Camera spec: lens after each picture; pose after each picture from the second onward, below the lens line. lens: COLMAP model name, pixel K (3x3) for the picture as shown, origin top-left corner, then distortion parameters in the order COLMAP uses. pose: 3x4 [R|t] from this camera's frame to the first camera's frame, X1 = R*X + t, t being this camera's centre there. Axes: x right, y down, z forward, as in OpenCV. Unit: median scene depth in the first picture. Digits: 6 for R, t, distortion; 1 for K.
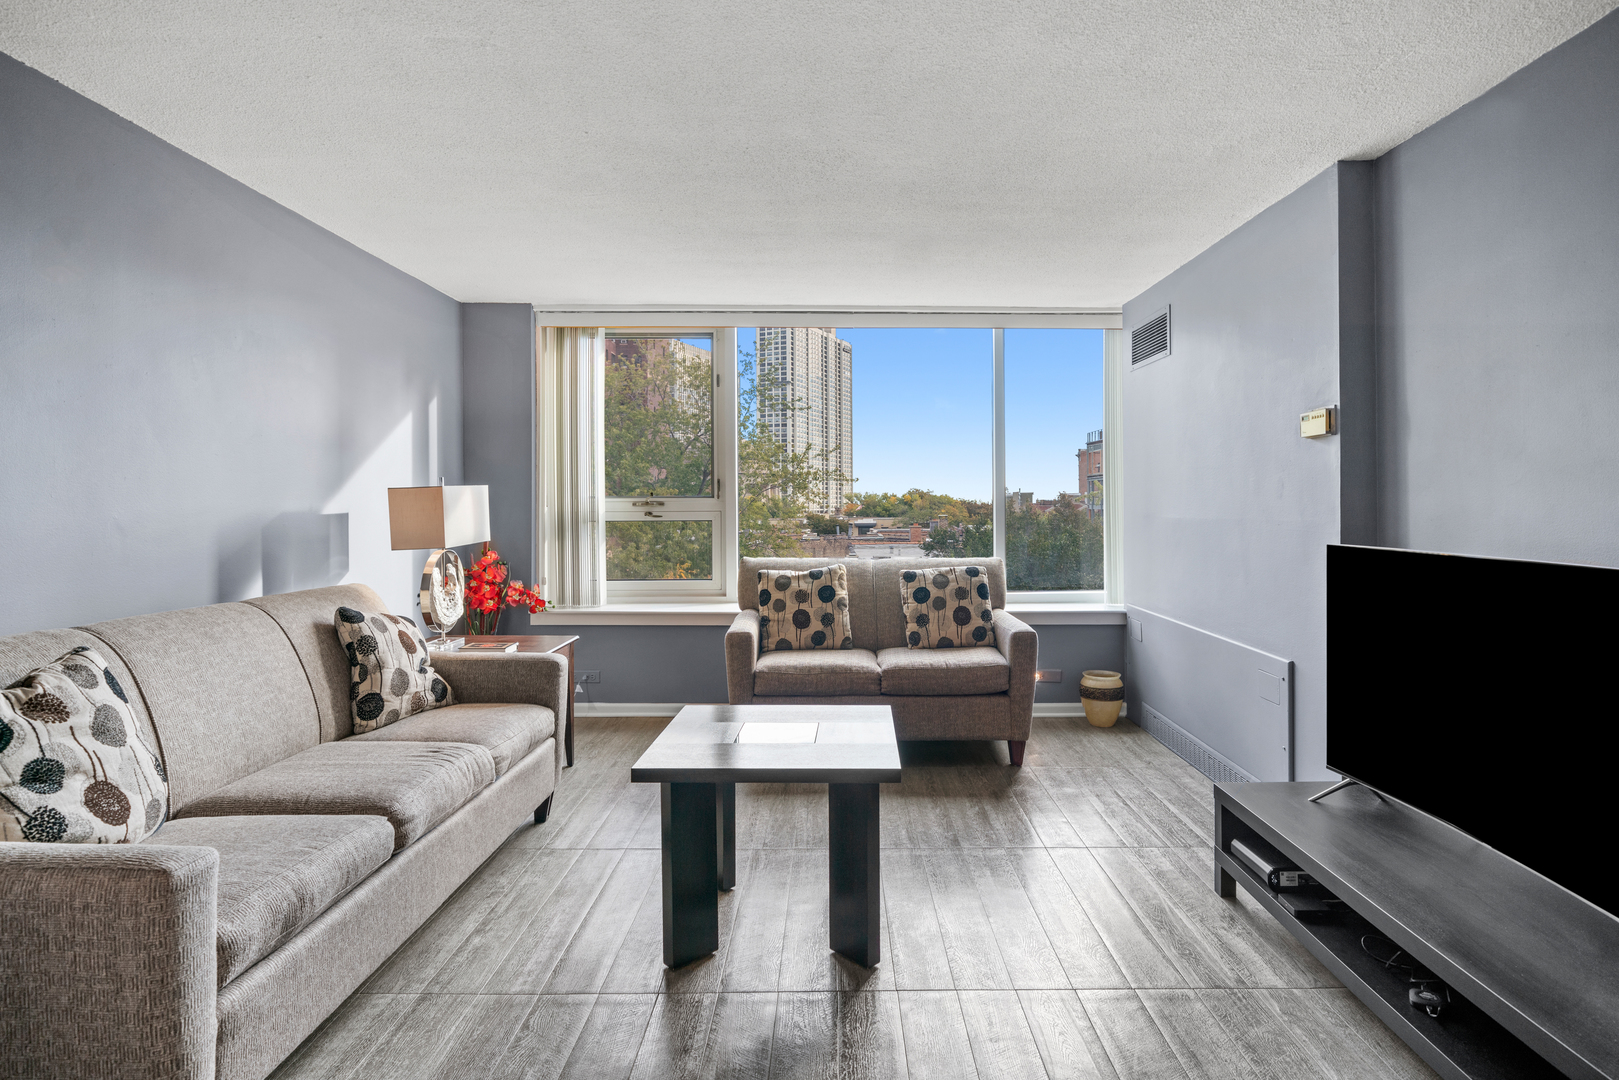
lens RADIAL K [[842.9, 0, 835.5], [0, 842.9, 503.4], [0, 0, 1]] dist [0.006314, -0.000157]
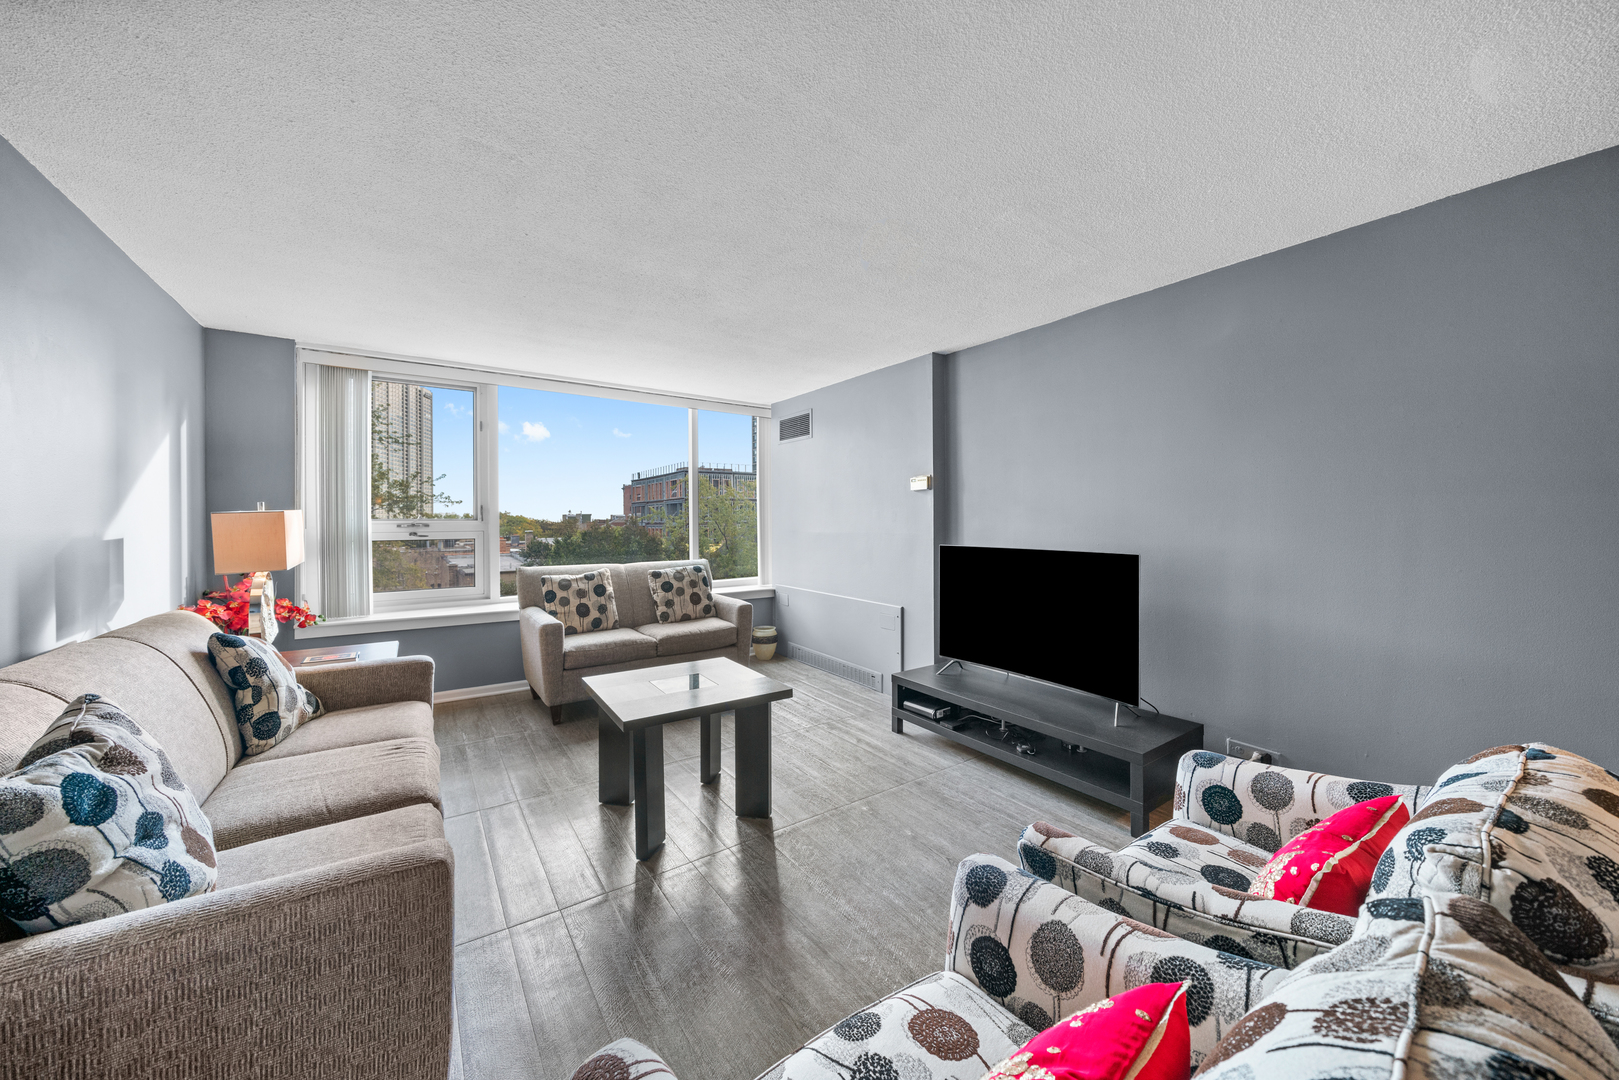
lens RADIAL K [[574.2, 0, 813.2], [0, 574.2, 519.8], [0, 0, 1]] dist [-0.001972, -0.000206]
pose [[0.824657, -0.000618, 0.565633, -0.283235], [0.002391, 0.999994, -0.002393, -0.005548], [-0.565628, 0.003326, 0.824654, 0.032343]]
